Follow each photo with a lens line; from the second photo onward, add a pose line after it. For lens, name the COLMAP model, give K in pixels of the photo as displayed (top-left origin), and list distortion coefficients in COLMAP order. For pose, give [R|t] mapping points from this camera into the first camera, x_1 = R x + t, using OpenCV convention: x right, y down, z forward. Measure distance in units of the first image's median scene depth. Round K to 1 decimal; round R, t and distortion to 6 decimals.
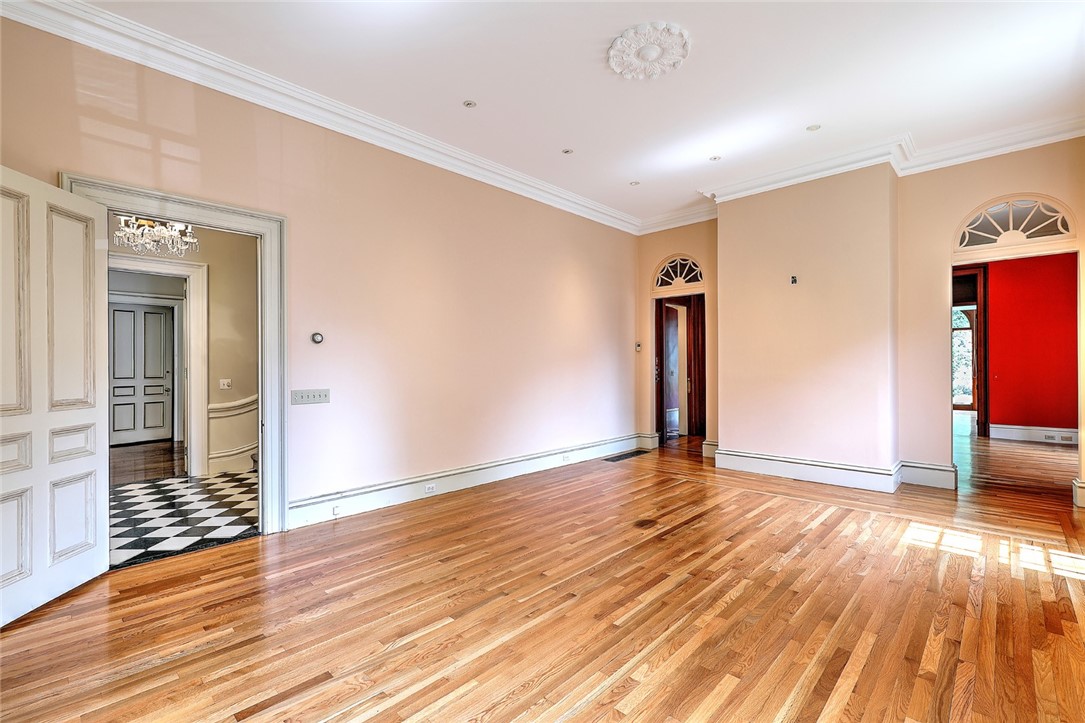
lens RADIAL K [[479.0, 0, 544.7], [0, 479.0, 362.7], [0, 0, 1]] dist [-0.000490, -0.000019]
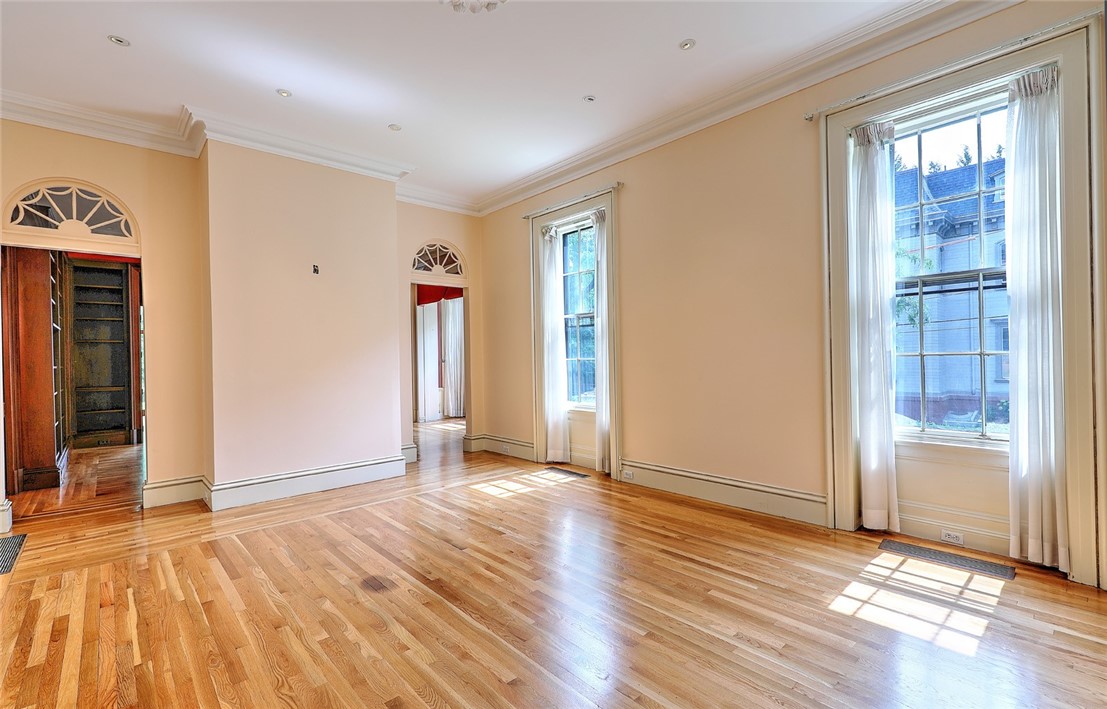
lens RADIAL K [[486.9, 0, 557.4], [0, 486.9, 359.9], [0, 0, 1]] dist [0.004514, 0.000342]
pose [[0.065203, 0.002743, 0.997868, -0.551612], [0.014392, 0.999890, -0.003689, 0.009277], [-0.997768, 0.014602, 0.065157, 0.747174]]
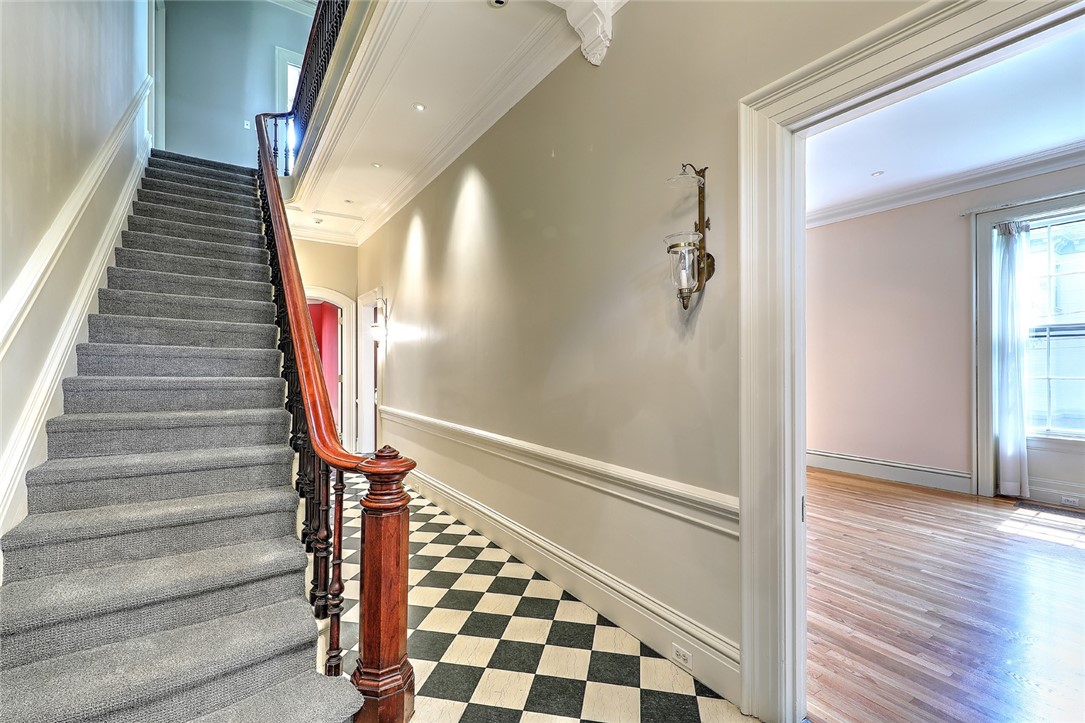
lens RADIAL K [[479.0, 0, 542.4], [0, 479.0, 361.9], [0, 0, 1]] dist [-0.000490, -0.000019]
pose [[0.220226, 0.008360, 0.975413, -1.202374], [-0.005263, 0.999959, -0.007382, -0.022801], [-0.975435, -0.003508, 0.220261, 1.205690]]
